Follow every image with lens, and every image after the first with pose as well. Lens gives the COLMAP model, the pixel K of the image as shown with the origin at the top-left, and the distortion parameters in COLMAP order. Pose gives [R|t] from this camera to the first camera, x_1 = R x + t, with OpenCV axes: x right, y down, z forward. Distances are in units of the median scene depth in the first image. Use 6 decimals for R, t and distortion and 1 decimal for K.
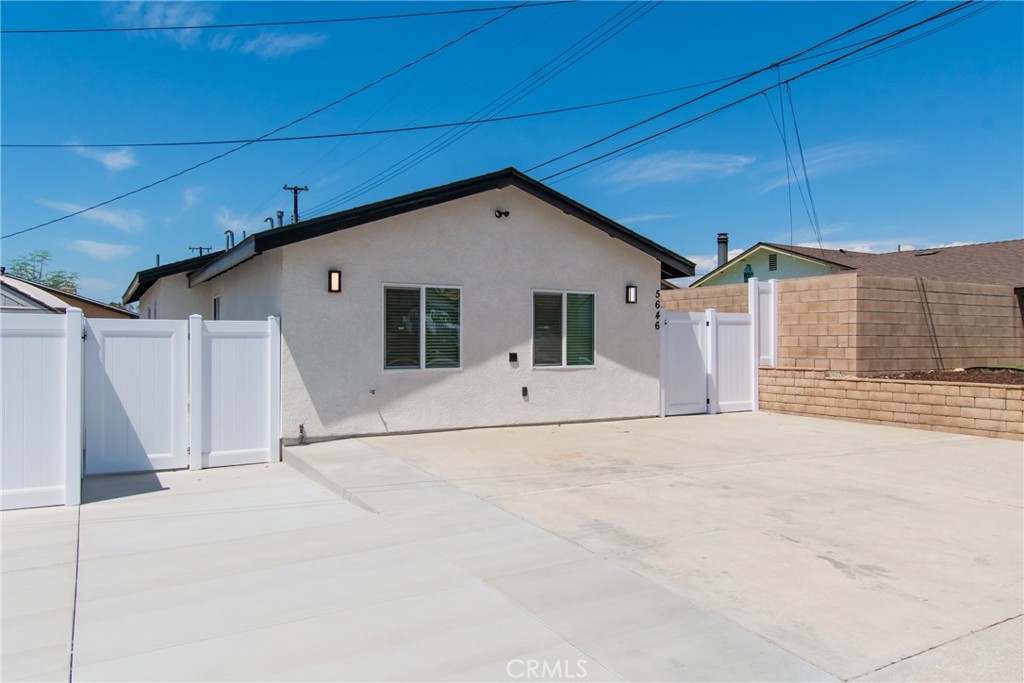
lens RADIAL K [[751.3, 0, 512.0], [0, 751.3, 341.5], [0, 0, 1]] dist [-0.004127, 0.001298]
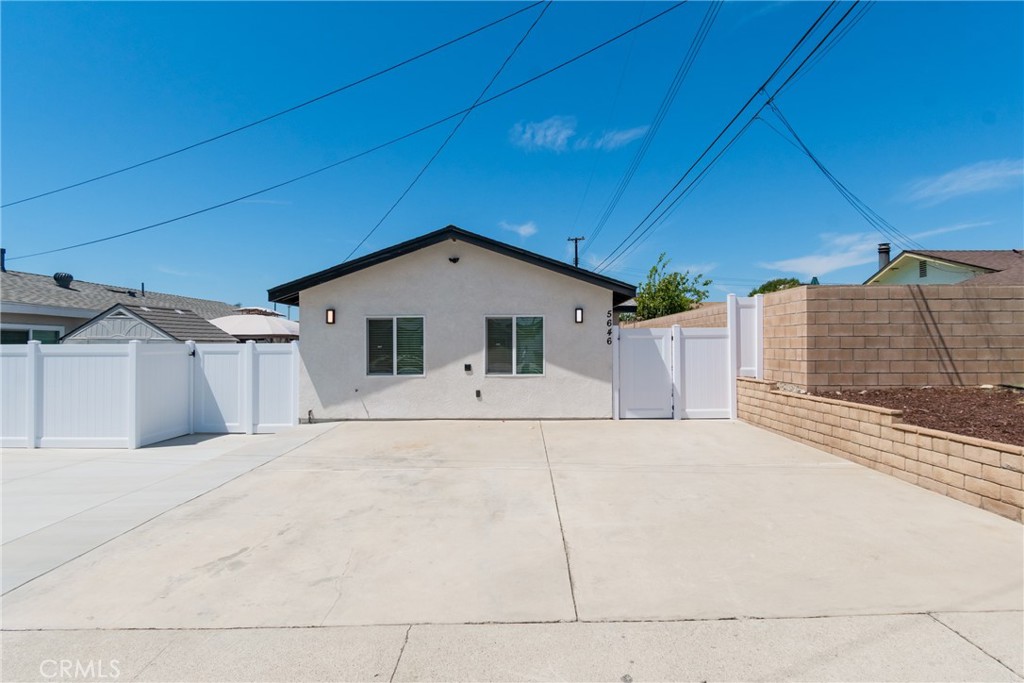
lens RADIAL K [[548.3, 0, 512.0], [0, 548.3, 341.5], [0, 0, 1]] dist [-0.000667, -0.001841]
pose [[0.855986, -0.009195, -0.516917, 0.545535], [0.006481, 0.999954, -0.007055, -0.016545], [0.516958, 0.002688, 0.856006, 0.205678]]
